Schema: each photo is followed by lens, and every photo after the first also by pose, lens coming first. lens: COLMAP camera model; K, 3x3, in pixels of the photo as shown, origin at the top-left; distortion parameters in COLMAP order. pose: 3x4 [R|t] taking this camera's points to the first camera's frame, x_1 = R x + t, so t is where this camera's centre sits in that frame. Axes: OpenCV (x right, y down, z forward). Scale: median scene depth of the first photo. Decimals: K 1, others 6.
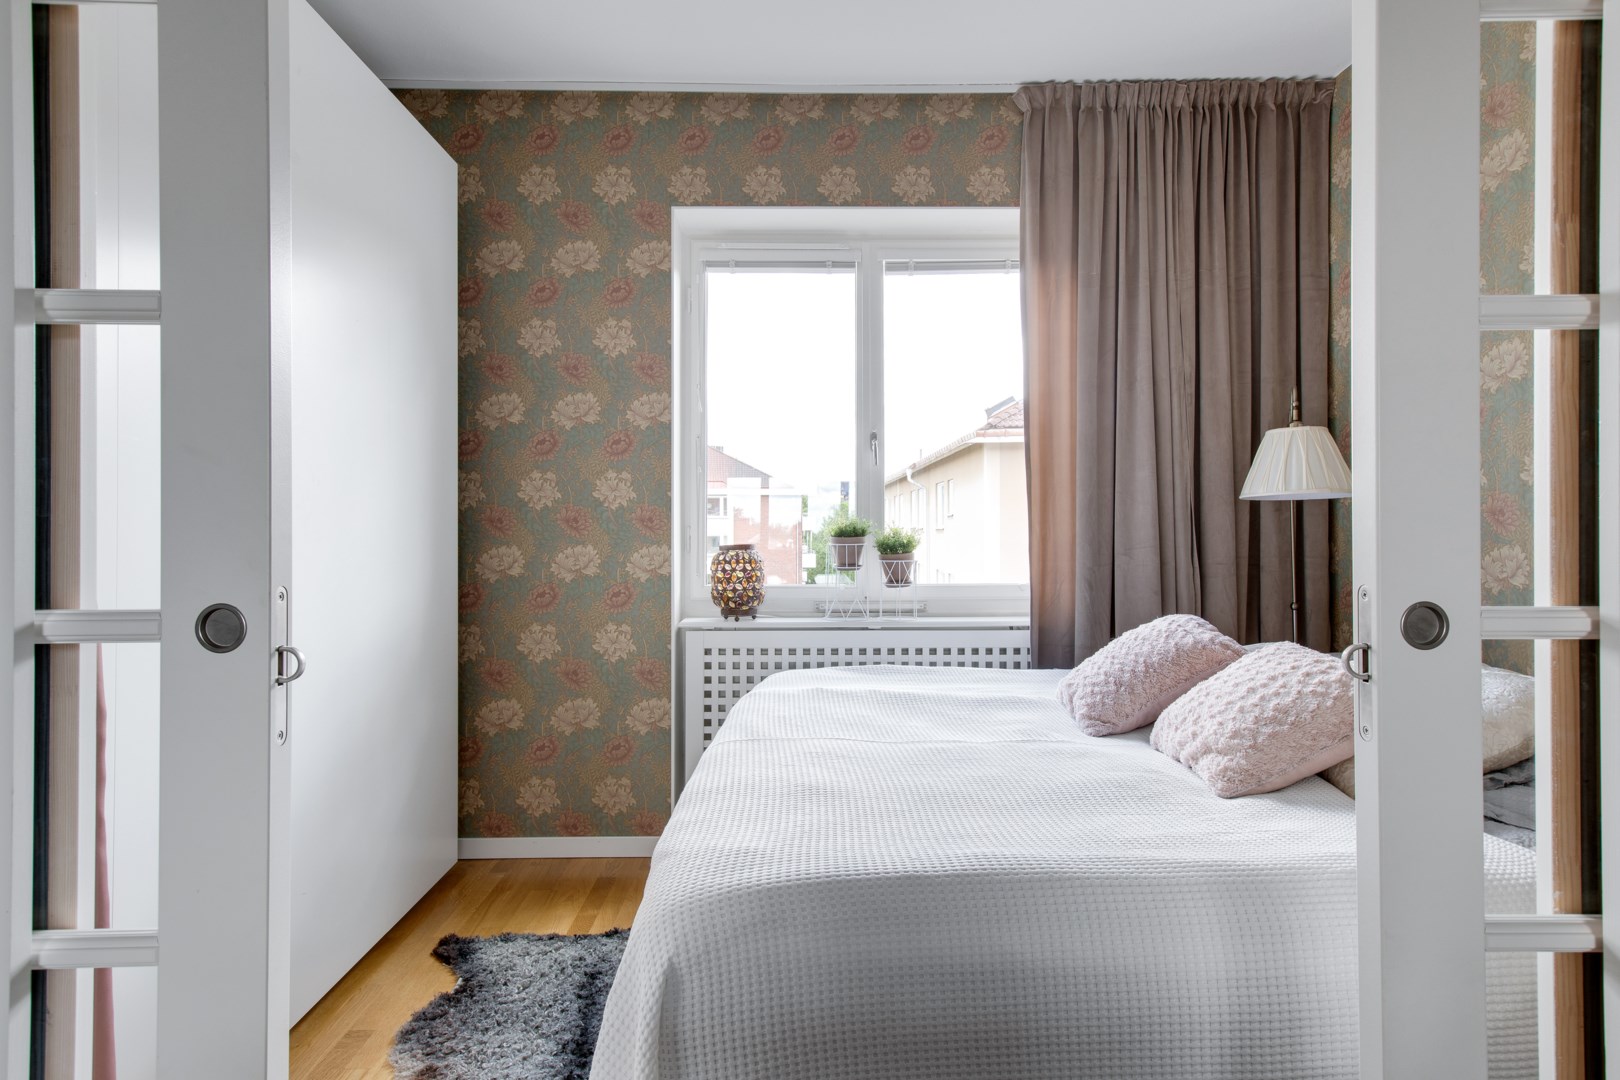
lens RADIAL K [[877.7, 0, 810.8], [0, 877.7, 520.8], [0, 0, 1]] dist [0.016243, 0.000699]
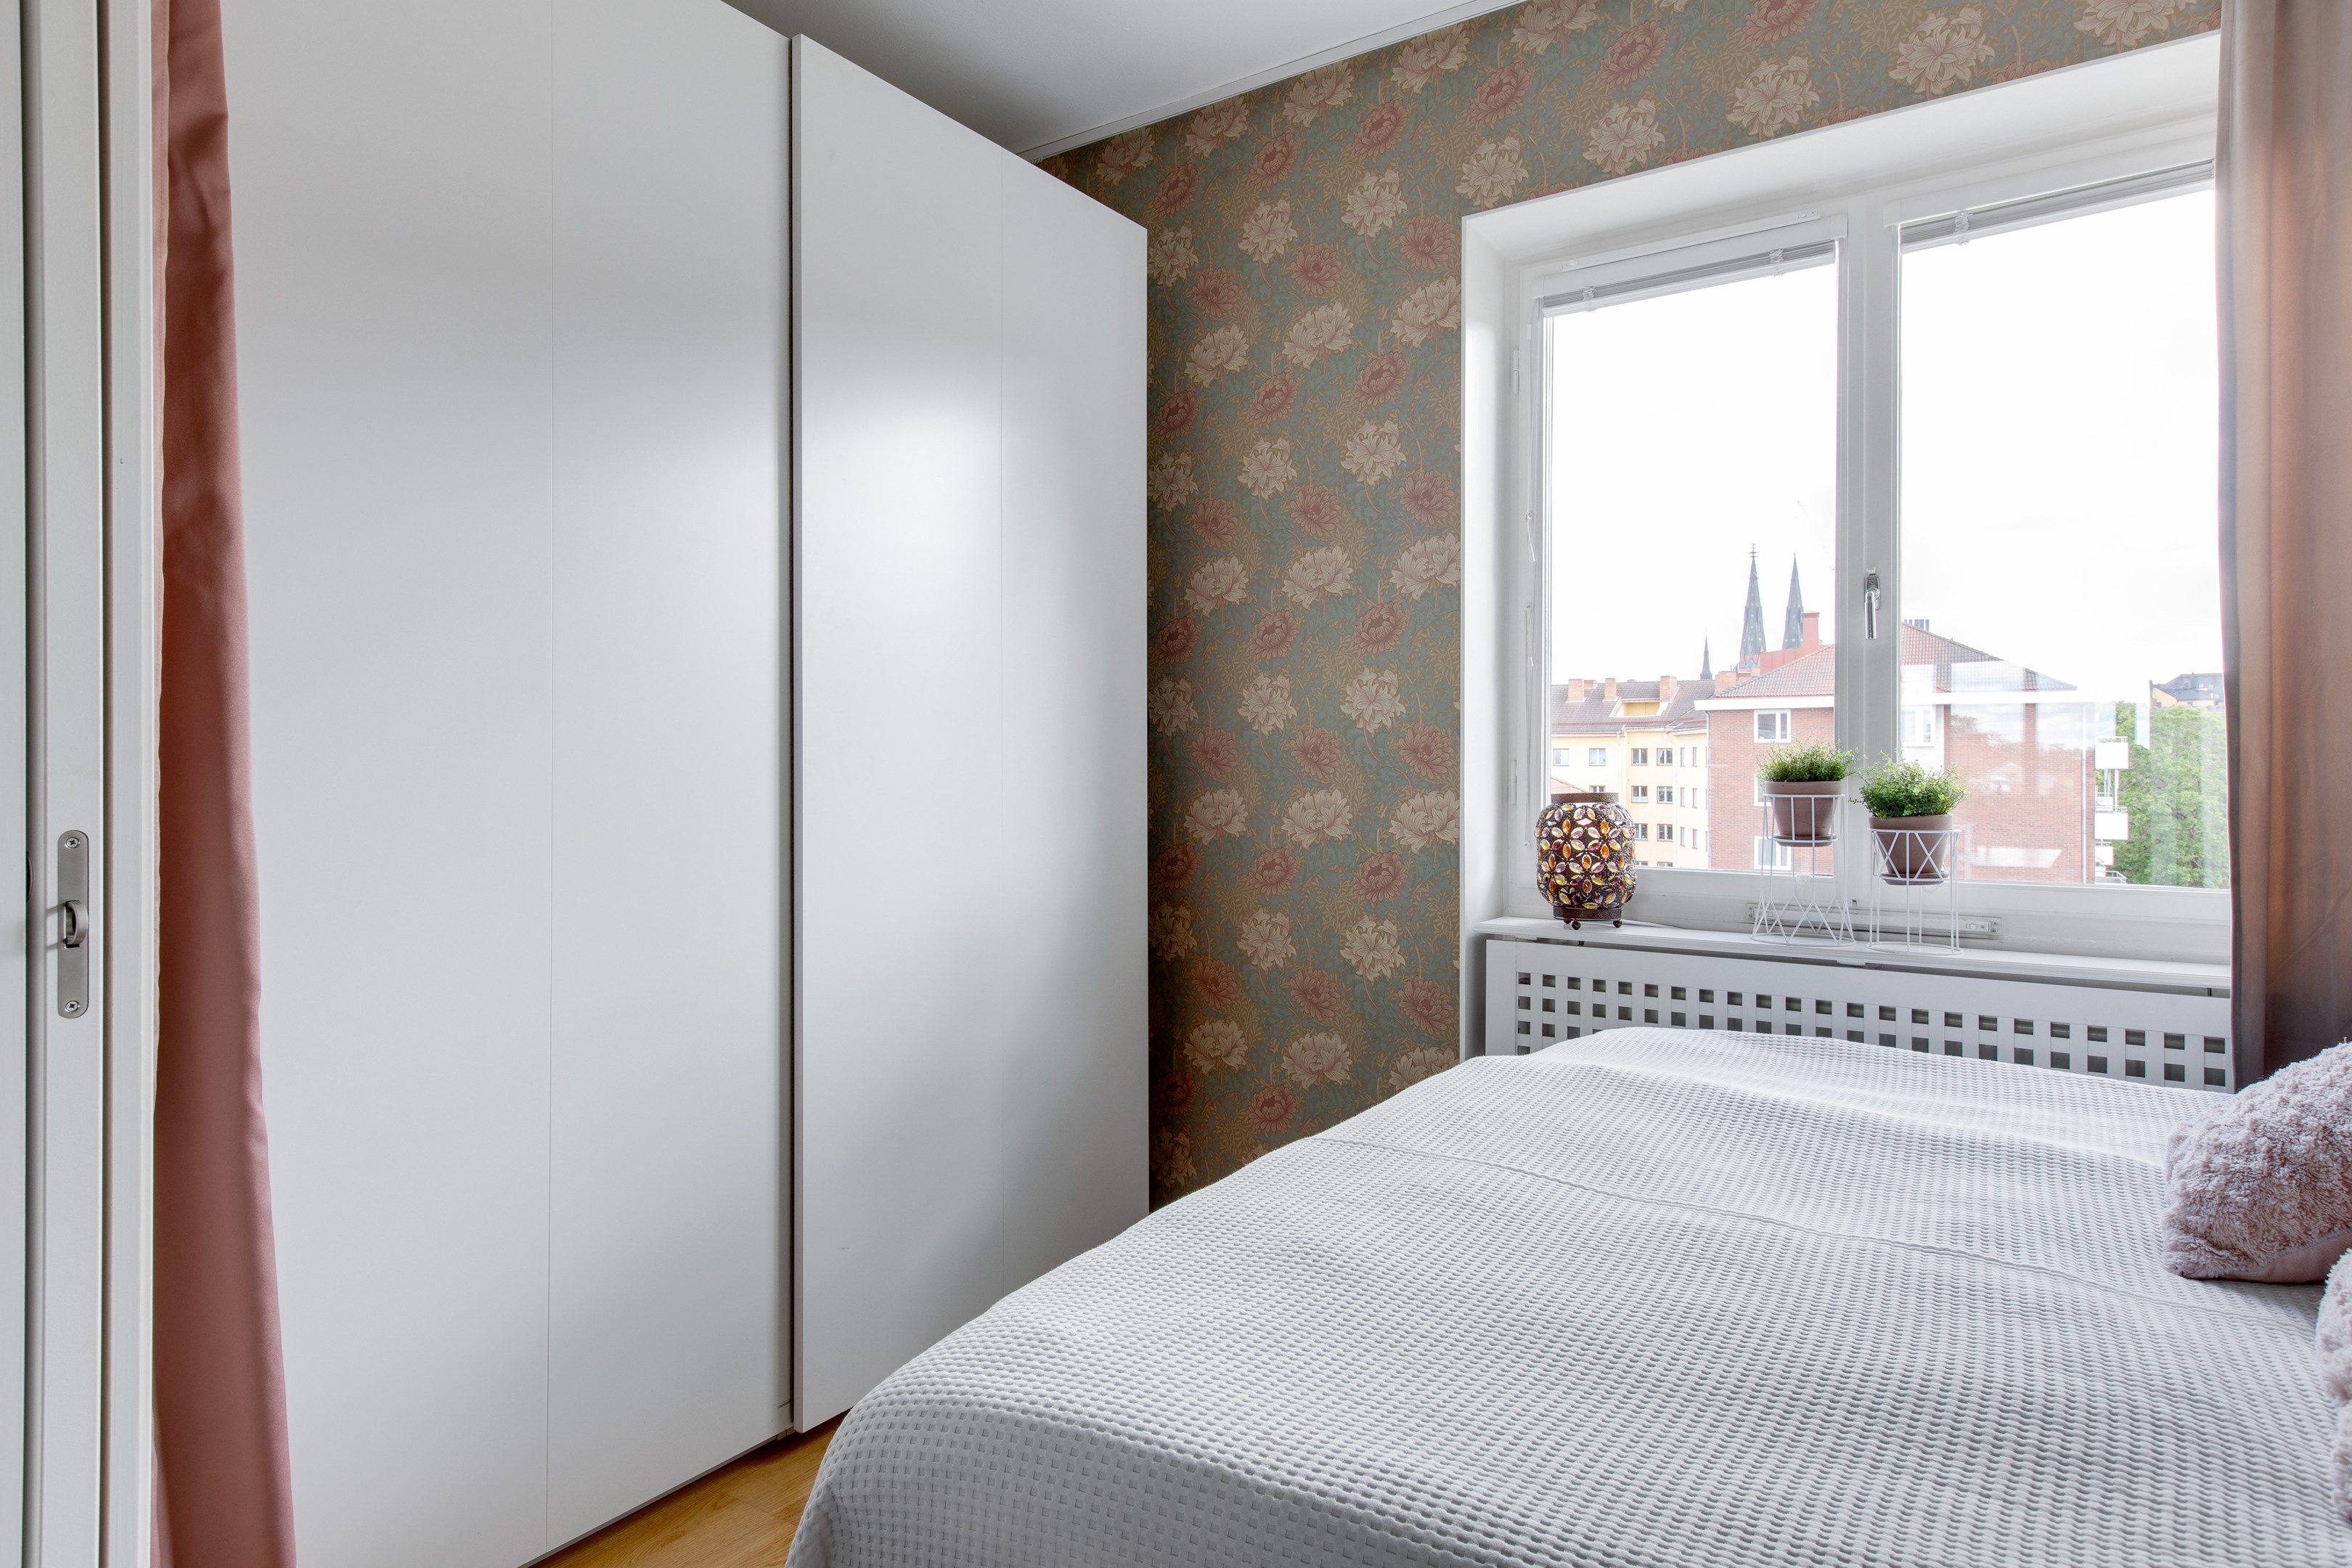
lens RADIAL K [[1351.7, 0, 1169.8], [0, 1351.7, 760.0], [0, 0, 1]] dist [0.014365, 0.002044]
pose [[0.815912, 0.000258, -0.578176, 0.206847], [0.002842, 0.999986, 0.004457, 0.001559], [0.578169, -0.005280, 0.815900, 0.144703]]
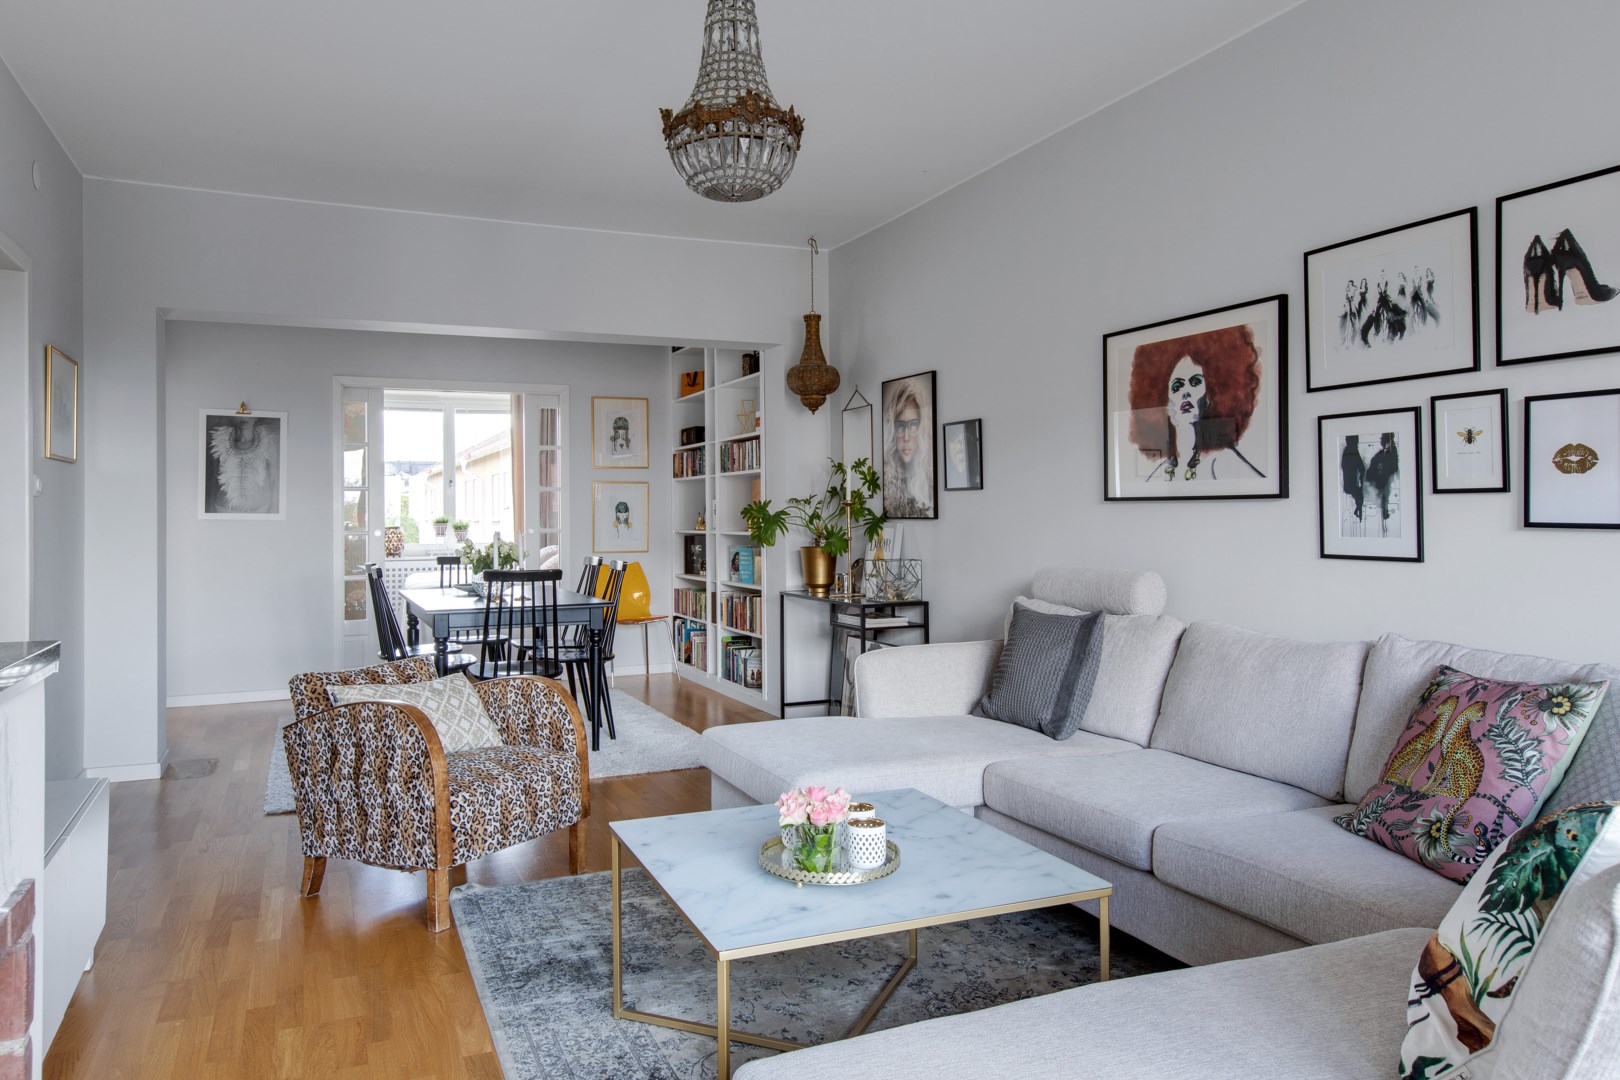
lens RADIAL K [[1051.3, 0, 798.5], [0, 1051.3, 515.5], [0, 0, 1]] dist [-0.005068, -0.000349]
pose [[0.910772, -0.007620, 0.412838, -0.268885], [0.006690, 0.999971, 0.003698, -0.007122], [-0.412854, -0.000606, 0.910797, -2.165152]]
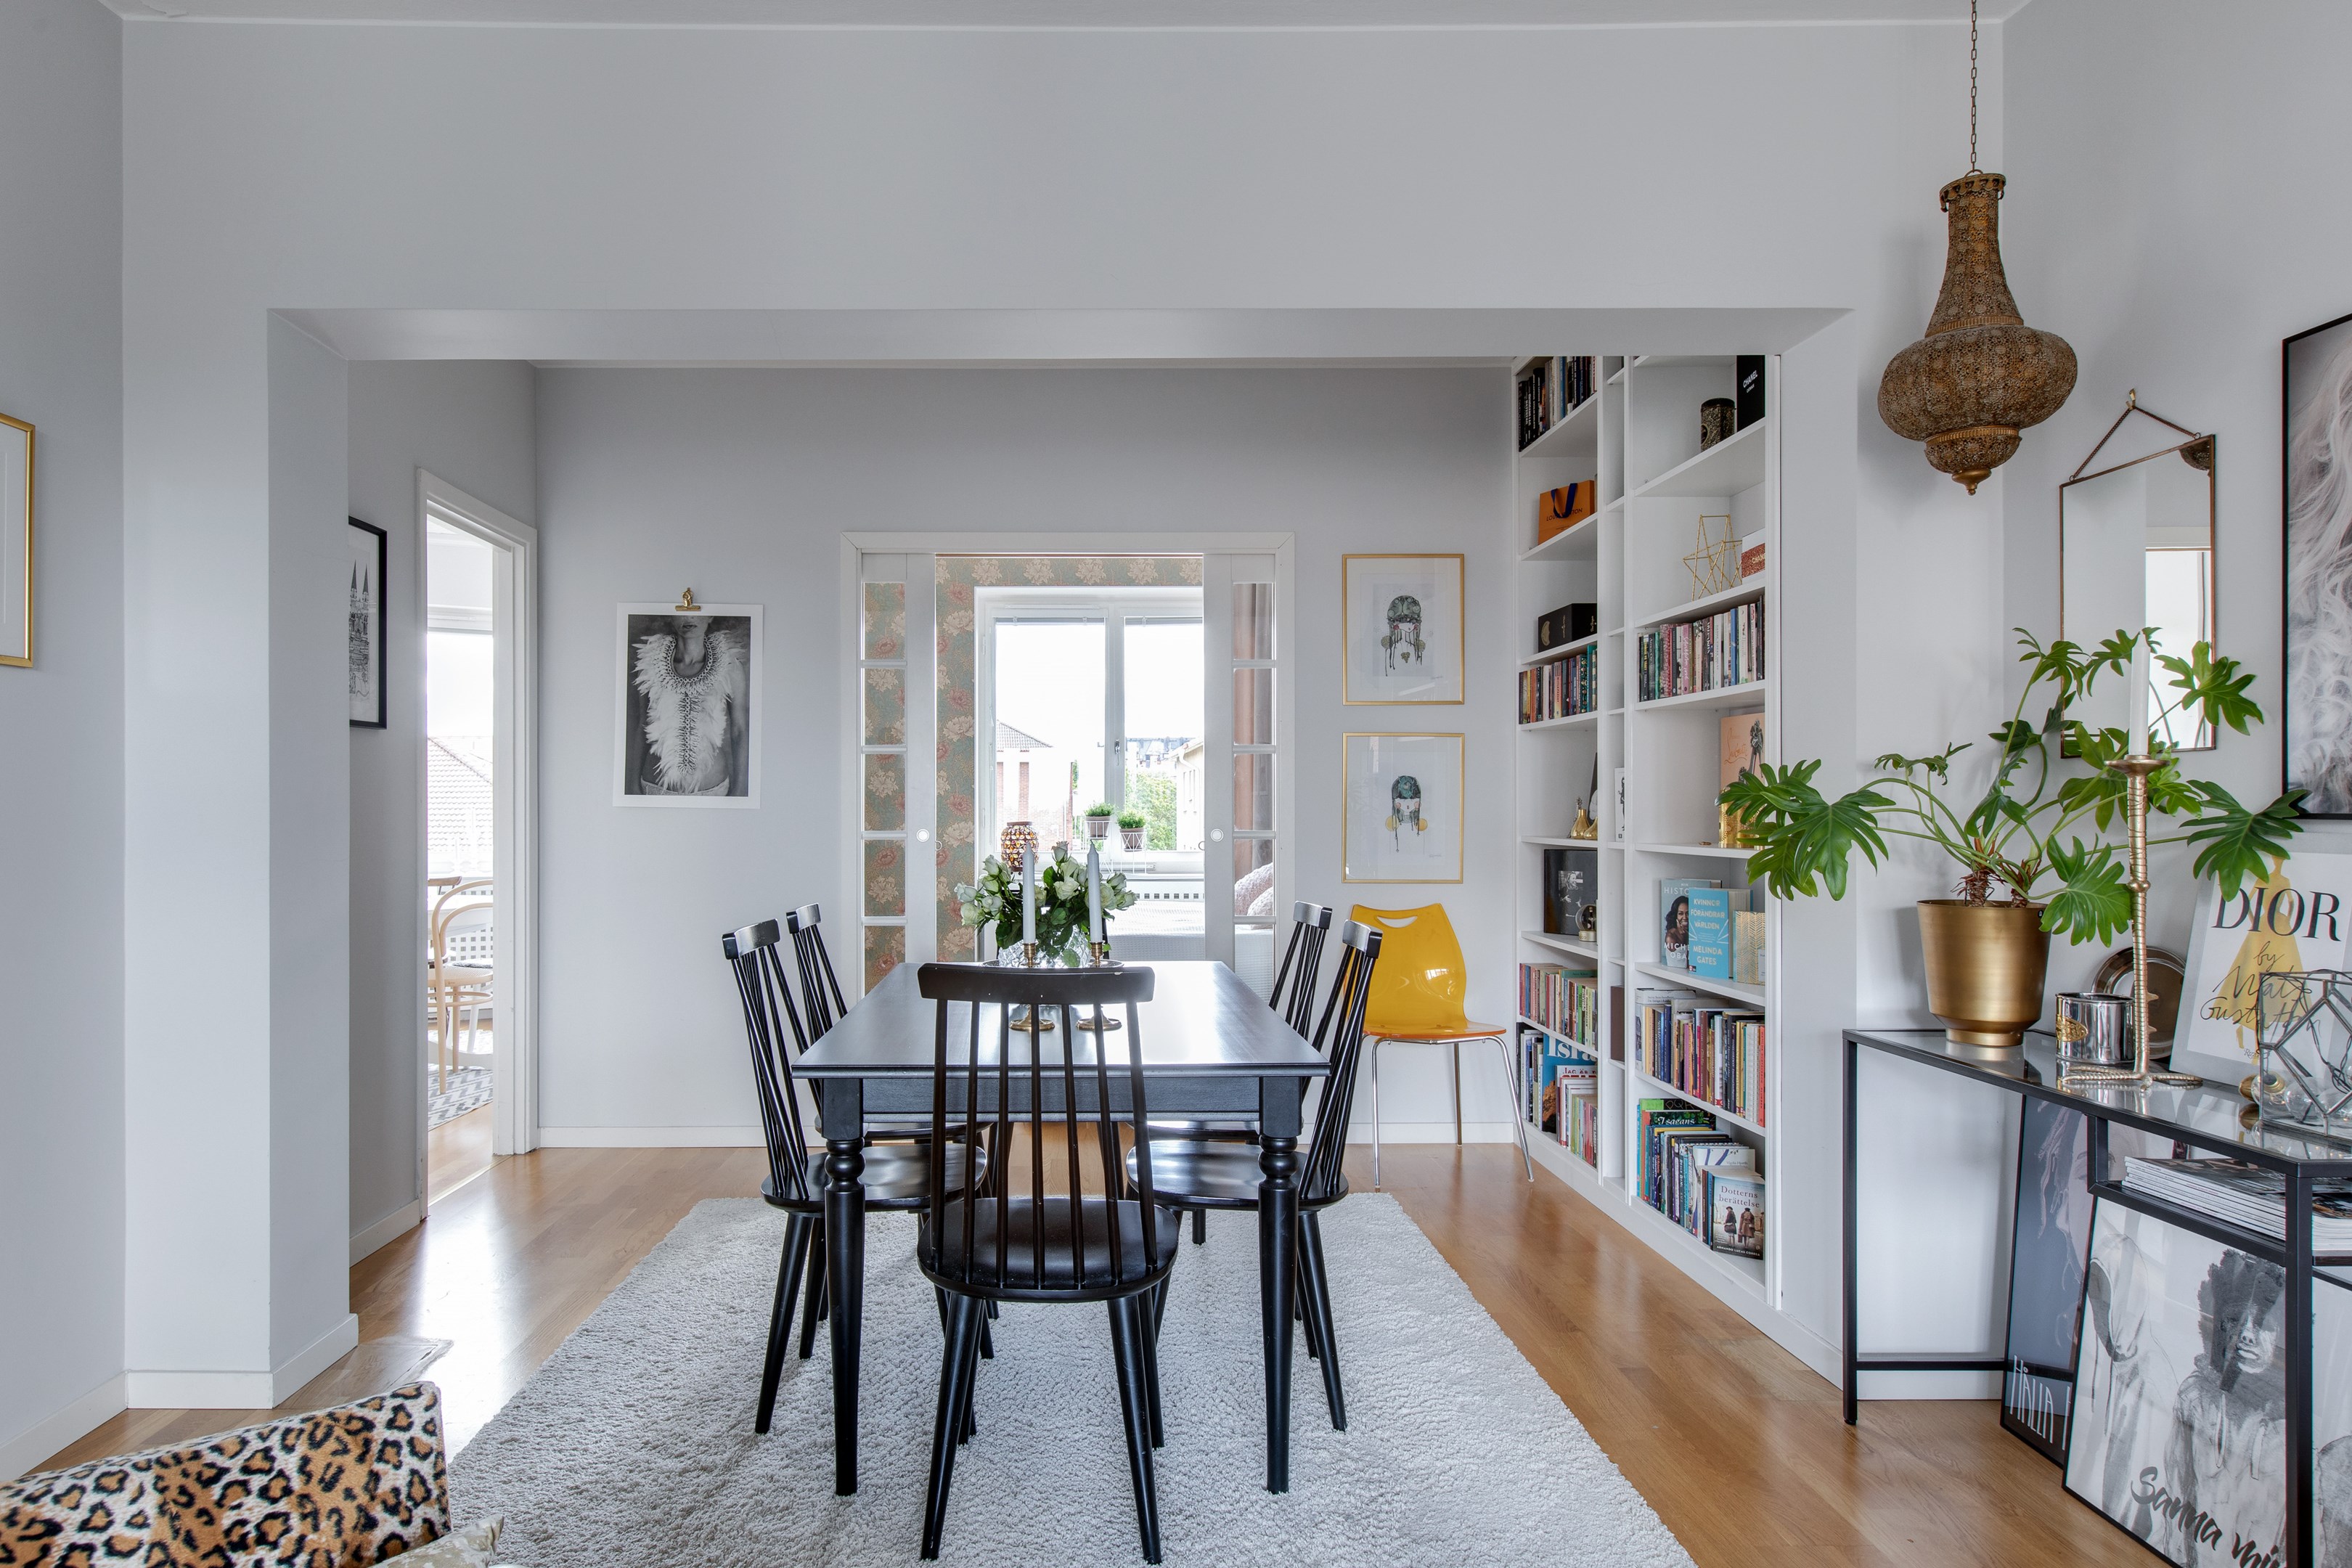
lens RADIAL K [[1393.3, 0, 1090.5], [0, 1393.3, 801.8], [0, 0, 1]] dist [0.016885, 0.000363]
pose [[0.999970, -0.000513, 0.007733, 0.013624], [0.000523, 0.999999, -0.001397, -0.001661], [-0.007732, 0.001401, 0.999969, -1.282148]]
